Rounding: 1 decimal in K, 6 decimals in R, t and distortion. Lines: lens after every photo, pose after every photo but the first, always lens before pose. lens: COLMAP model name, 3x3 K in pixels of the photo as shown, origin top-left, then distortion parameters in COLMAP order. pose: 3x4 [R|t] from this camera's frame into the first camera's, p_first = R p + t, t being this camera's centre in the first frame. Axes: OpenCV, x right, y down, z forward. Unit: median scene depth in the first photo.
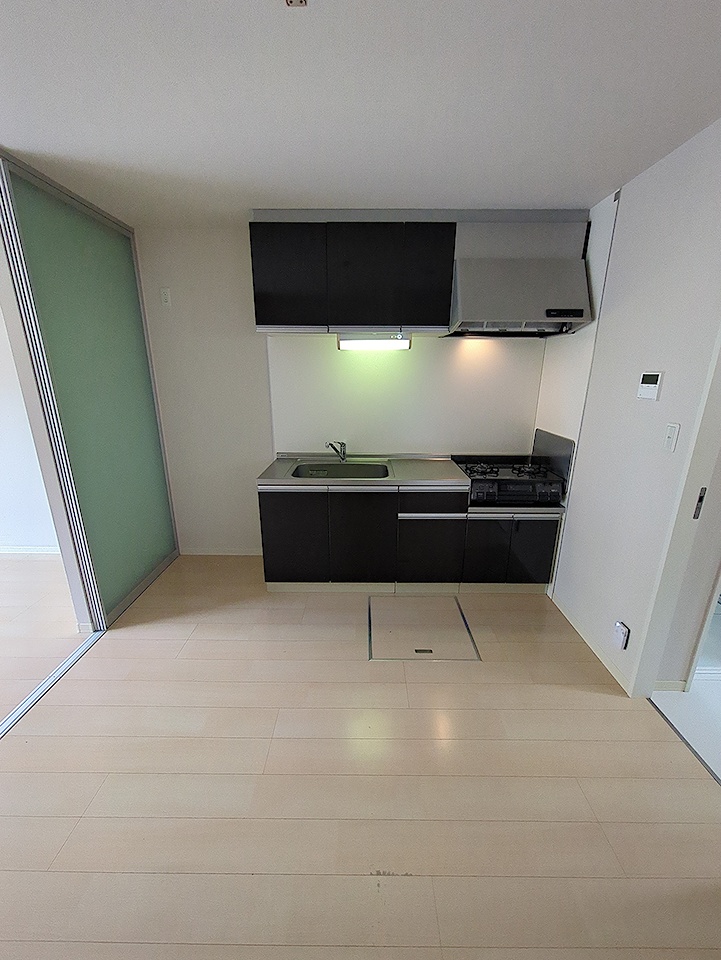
lens RADIAL K [[379.1, 0, 362.6], [0, 379.1, 479.6], [0, 0, 1]] dist [-0.005142, 0.003015]
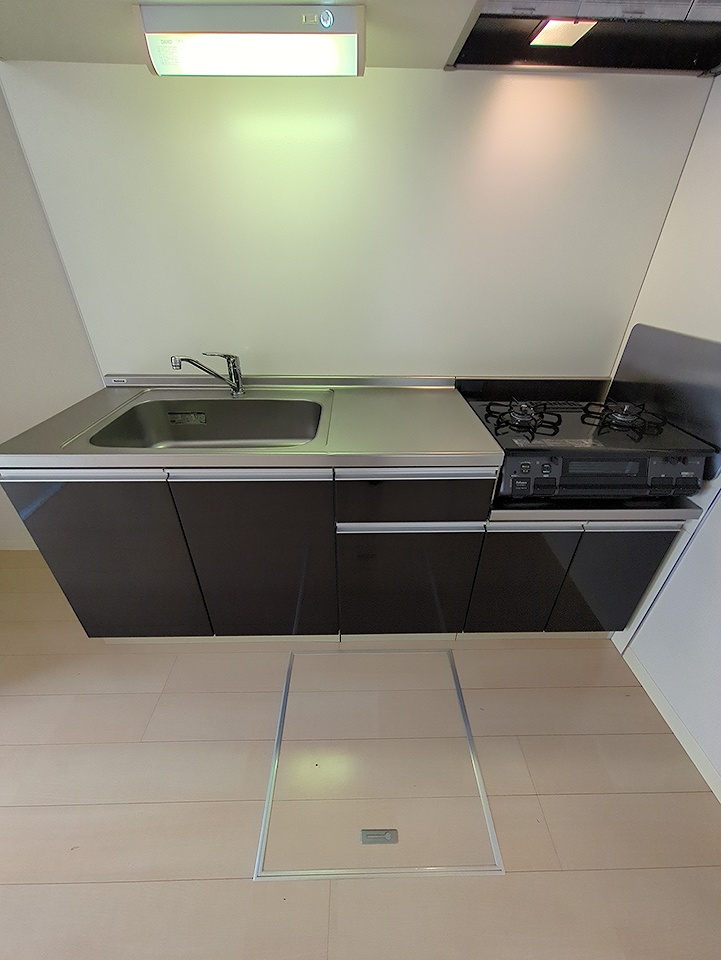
lens RADIAL K [[379.1, 0, 362.6], [0, 379.1, 479.6], [0, 0, 1]] dist [-0.005142, 0.003015]
pose [[0.999535, -0.010554, 0.028618, 0.112523], [0.002650, 0.964722, 0.263256, -0.080282], [-0.030387, -0.263058, 0.964301, 0.573242]]
